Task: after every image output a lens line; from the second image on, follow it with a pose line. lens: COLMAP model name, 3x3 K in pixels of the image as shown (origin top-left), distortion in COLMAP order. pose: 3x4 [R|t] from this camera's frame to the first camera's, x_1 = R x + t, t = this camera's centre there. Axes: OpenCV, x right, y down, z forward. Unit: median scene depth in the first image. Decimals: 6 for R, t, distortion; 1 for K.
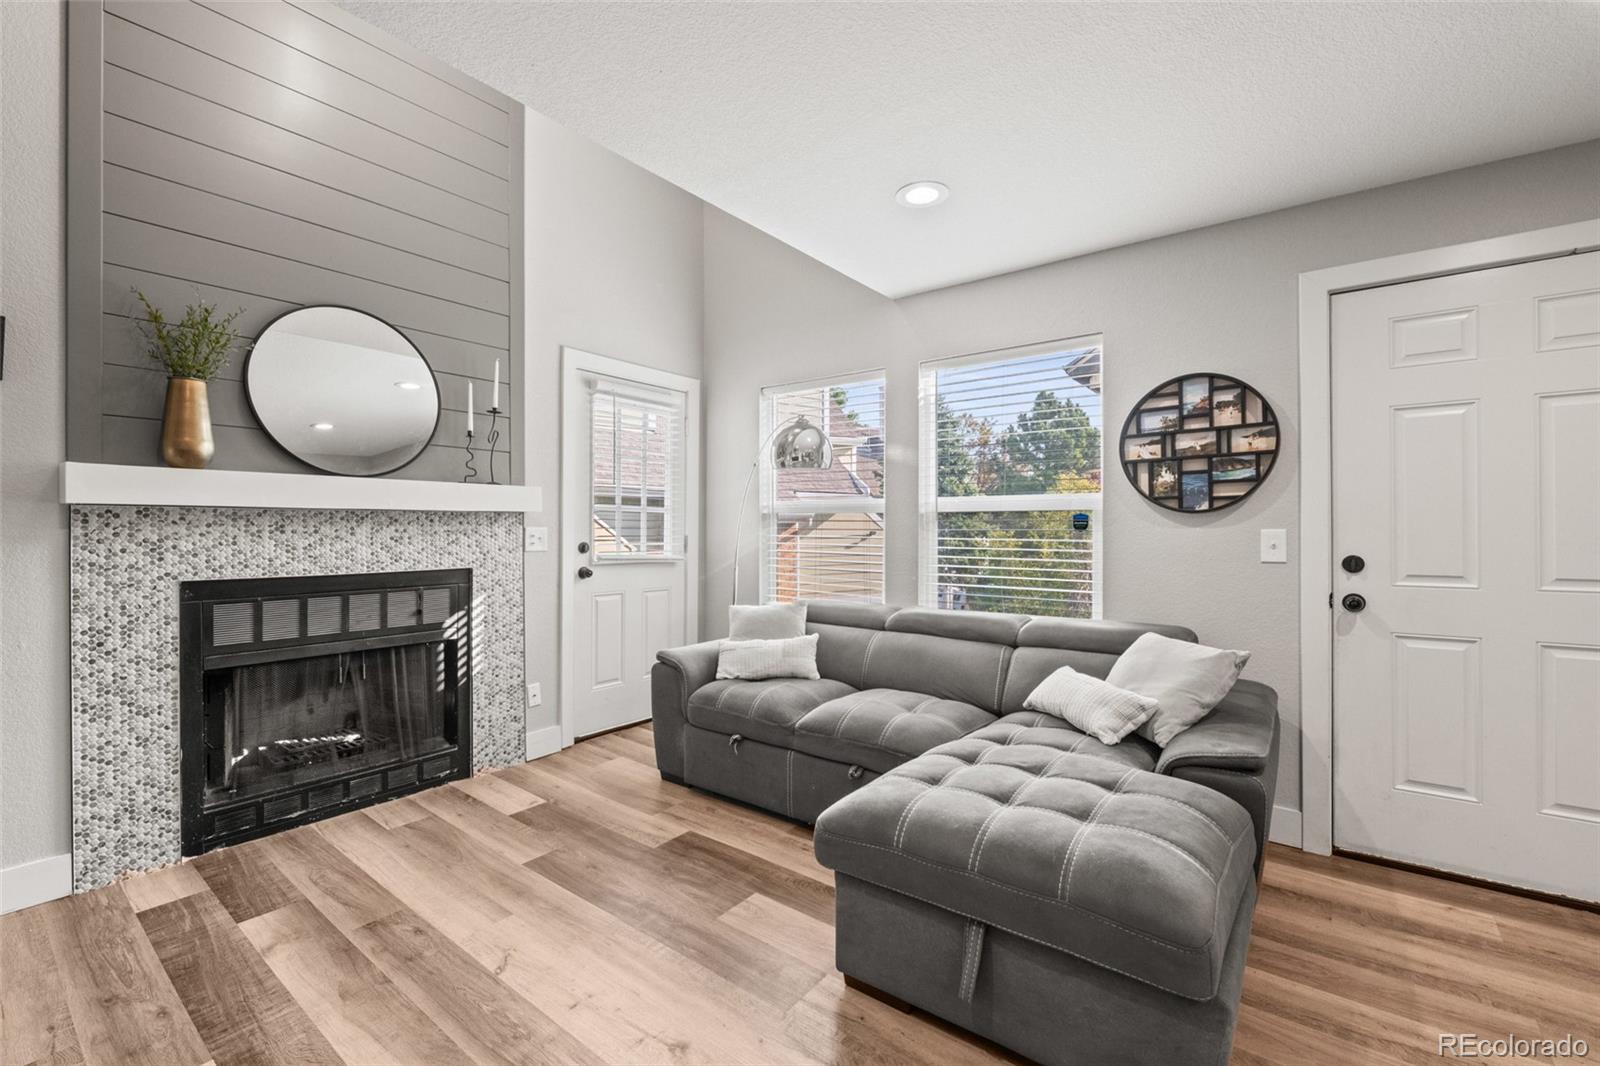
lens RADIAL K [[680.4, 0, 799.0], [0, 680.4, 529.0], [0, 0, 1]] dist [-0.001080, -0.003456]
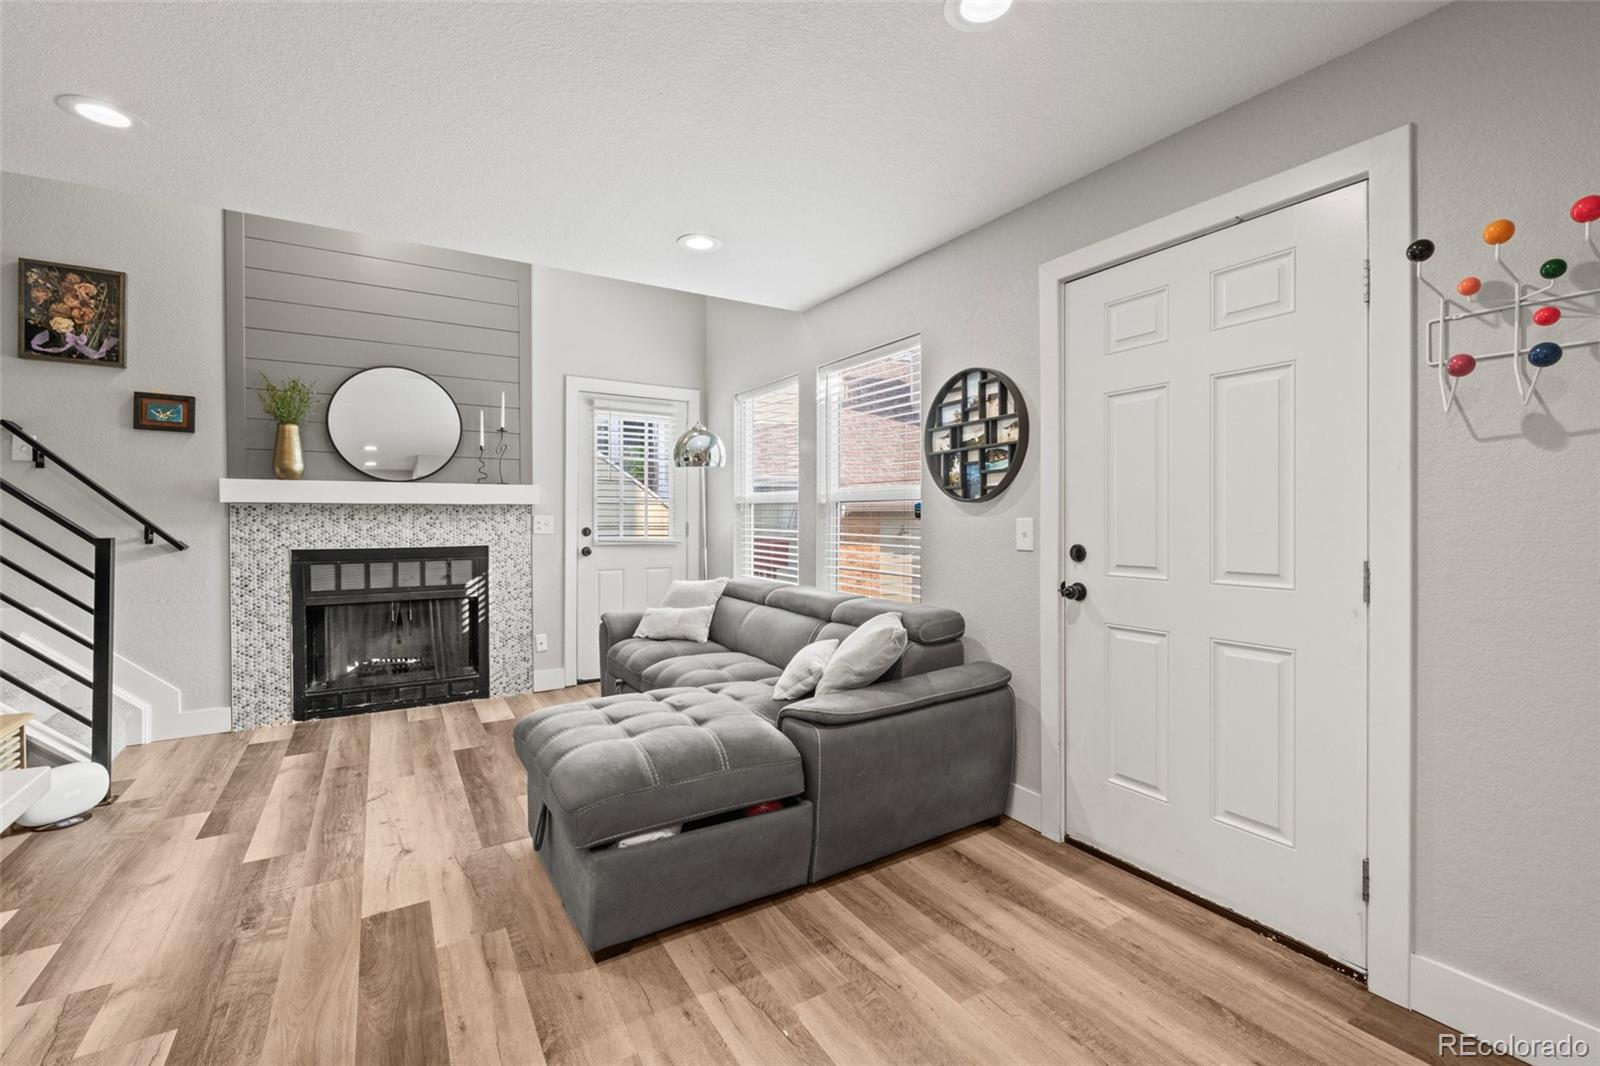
lens RADIAL K [[691.0, 0, 803.6], [0, 691.0, 522.5], [0, 0, 1]] dist [0.000757, -0.004109]
pose [[0.932908, 0.003387, -0.360100, 0.722726], [0.000022, 0.999955, 0.009463, -0.002666], [0.360116, -0.008837, 0.932866, -0.081996]]
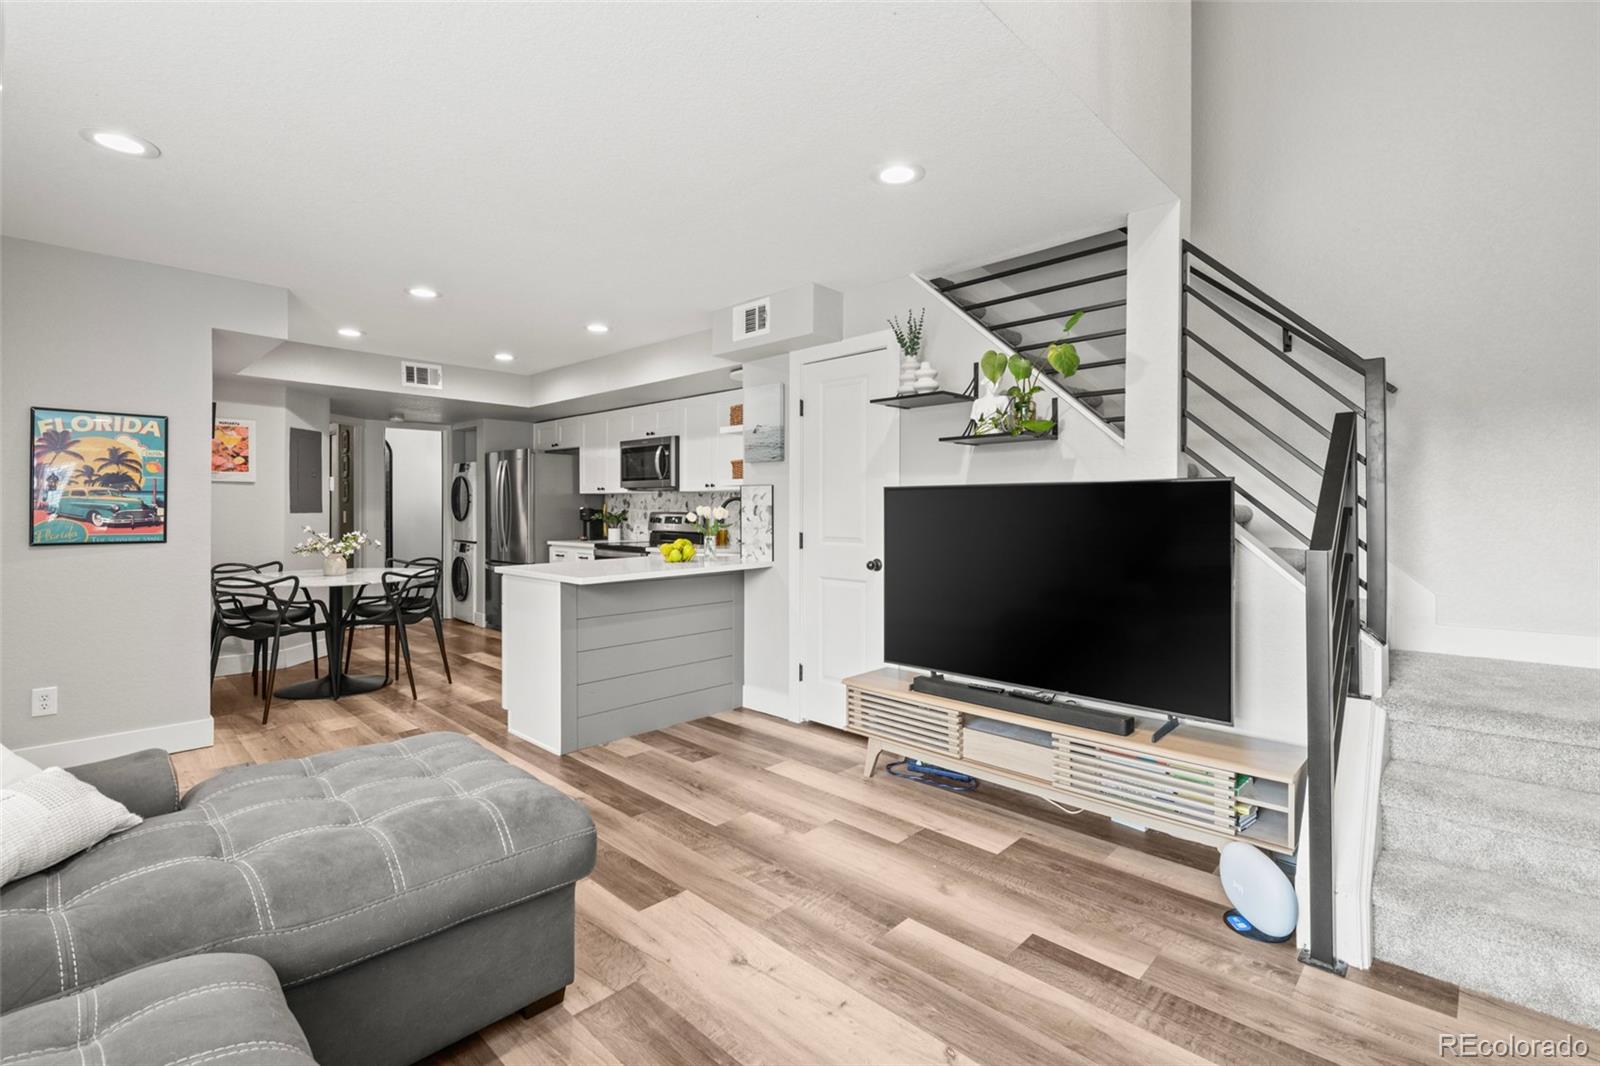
lens RADIAL K [[713.0, 0, 800.2], [0, 713.0, 511.0], [0, 0, 1]] dist [-0.001175, -0.000555]
pose [[-0.994110, -0.003116, 0.108334, -0.239749], [-0.002441, 0.999977, 0.006360, -0.010218], [-0.108351, 0.006058, -0.994094, 1.282616]]
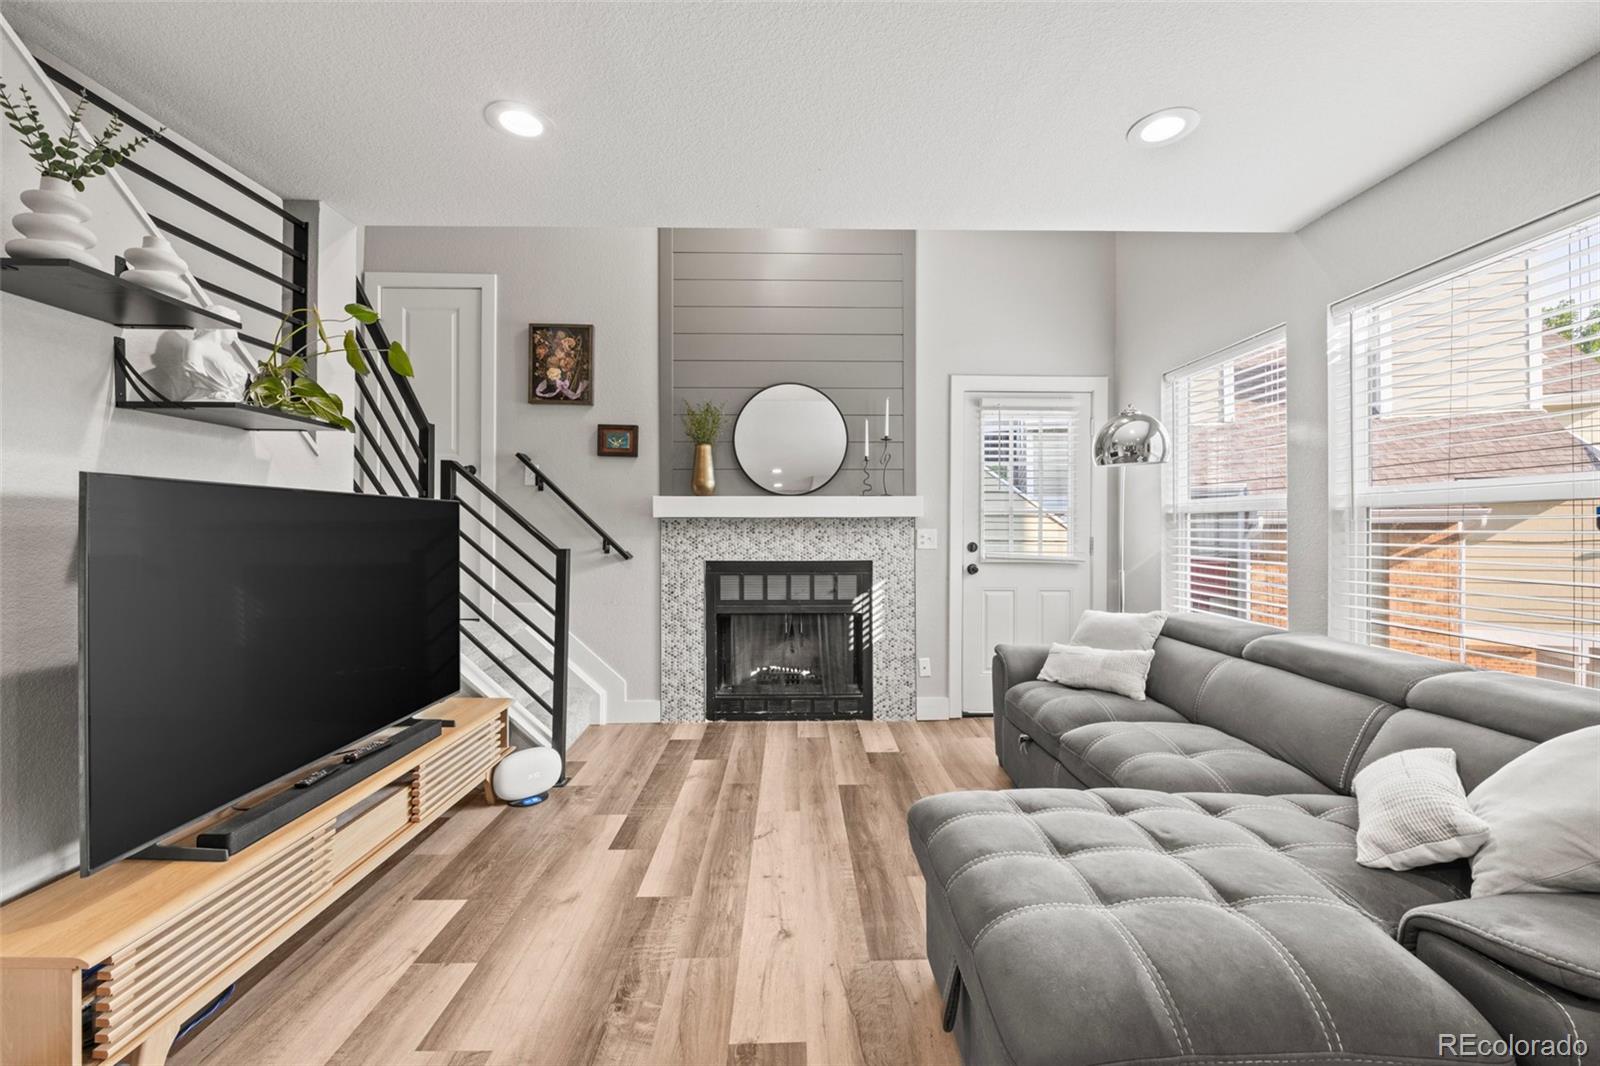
lens RADIAL K [[631.4, 0, 802.6], [0, 631.4, 526.9], [0, 0, 1]] dist [0.007160, -0.009895]
pose [[0.622595, -0.004458, -0.782532, 0.457749], [-0.000119, 0.999983, -0.005791, -0.000533], [0.782544, 0.003698, 0.622584, 0.161528]]
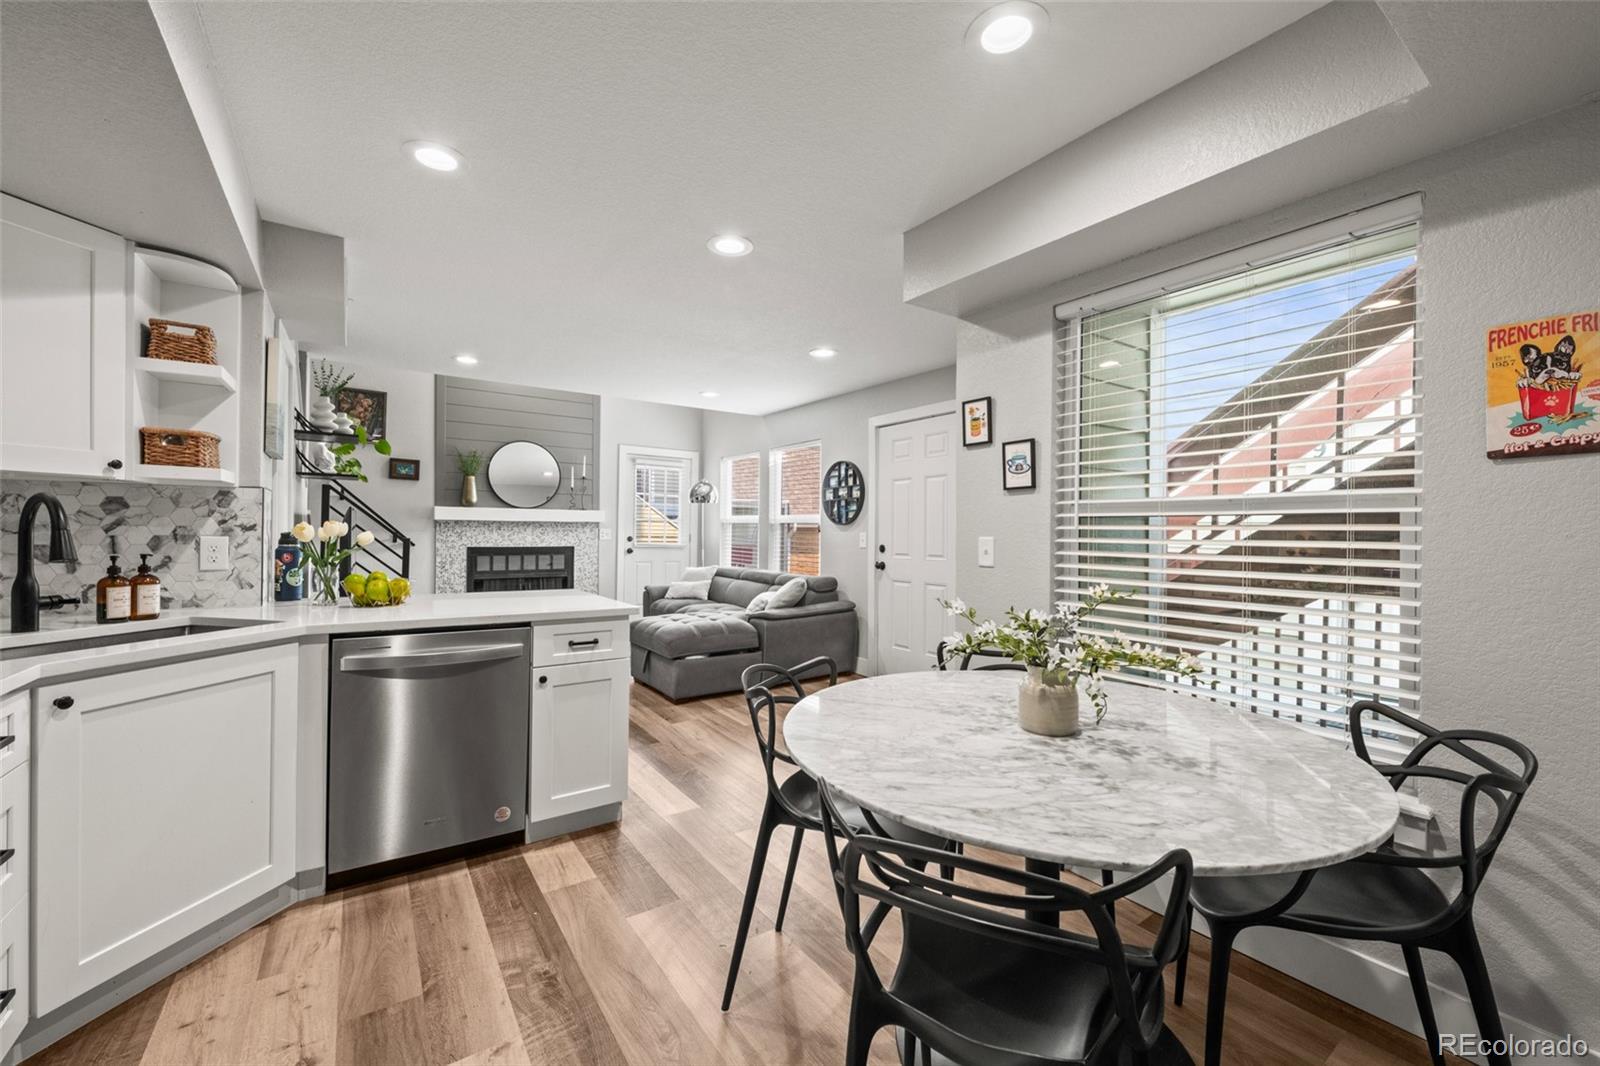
lens RADIAL K [[638.9, 0, 806.6], [0, 638.9, 529.9], [0, 0, 1]] dist [-0.003484, -0.000936]
pose [[0.953511, 0.009595, -0.301205, 1.088381], [-0.010485, 0.999944, -0.001338, -0.004422], [0.301175, 0.004434, 0.953559, -0.976502]]
